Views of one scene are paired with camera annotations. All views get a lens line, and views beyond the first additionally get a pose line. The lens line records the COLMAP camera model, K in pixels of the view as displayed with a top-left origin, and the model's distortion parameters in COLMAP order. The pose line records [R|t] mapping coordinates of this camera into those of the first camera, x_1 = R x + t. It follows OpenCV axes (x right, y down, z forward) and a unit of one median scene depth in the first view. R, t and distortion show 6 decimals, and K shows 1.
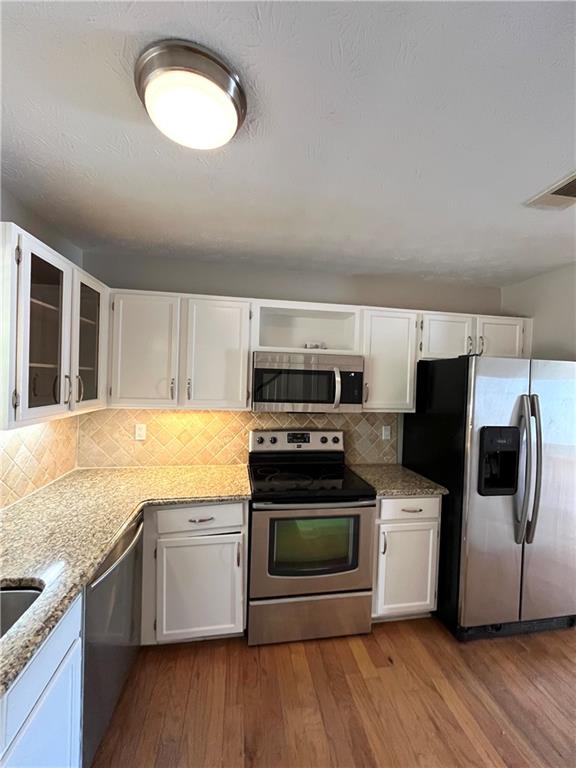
lens RADIAL K [[314.8, 0, 288.0], [0, 314.8, 384.0], [0, 0, 1]] dist [-0.000278, -0.000057]
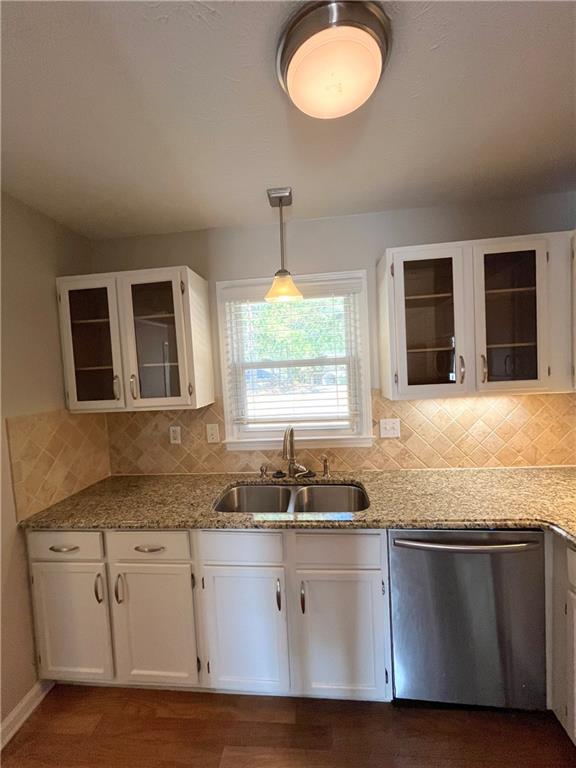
lens RADIAL K [[314.8, 0, 288.0], [0, 314.8, 384.0], [0, 0, 1]] dist [-0.000278, -0.000057]
pose [[-0.243793, 0.031172, -0.969326, 0.379274], [0.029995, 0.999248, 0.024590, 0.019905], [0.969363, -0.023080, -0.244545, 0.607401]]
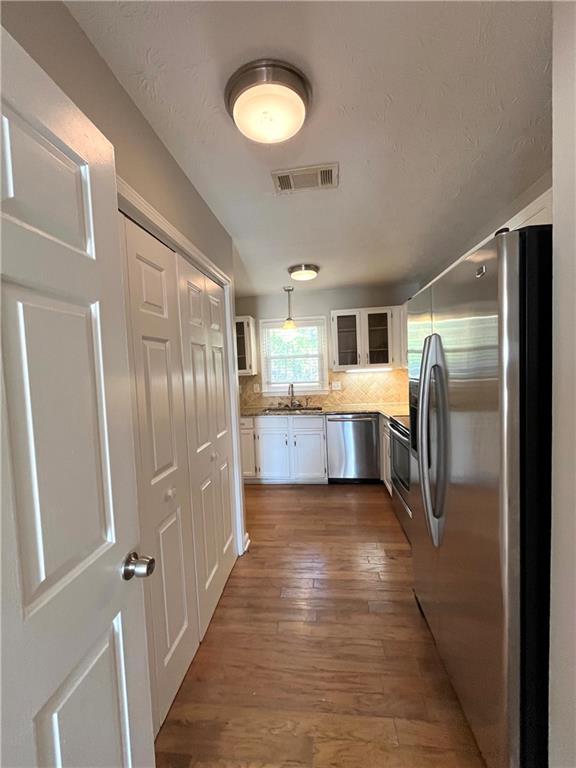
lens RADIAL K [[314.8, 0, 288.0], [0, 314.8, 384.0], [0, 0, 1]] dist [-0.000278, -0.000057]
pose [[-0.261692, 0.028230, -0.964738, 1.716692], [0.019254, 0.999526, 0.024025, 0.131437], [0.964959, -0.012288, -0.262112, 0.963356]]
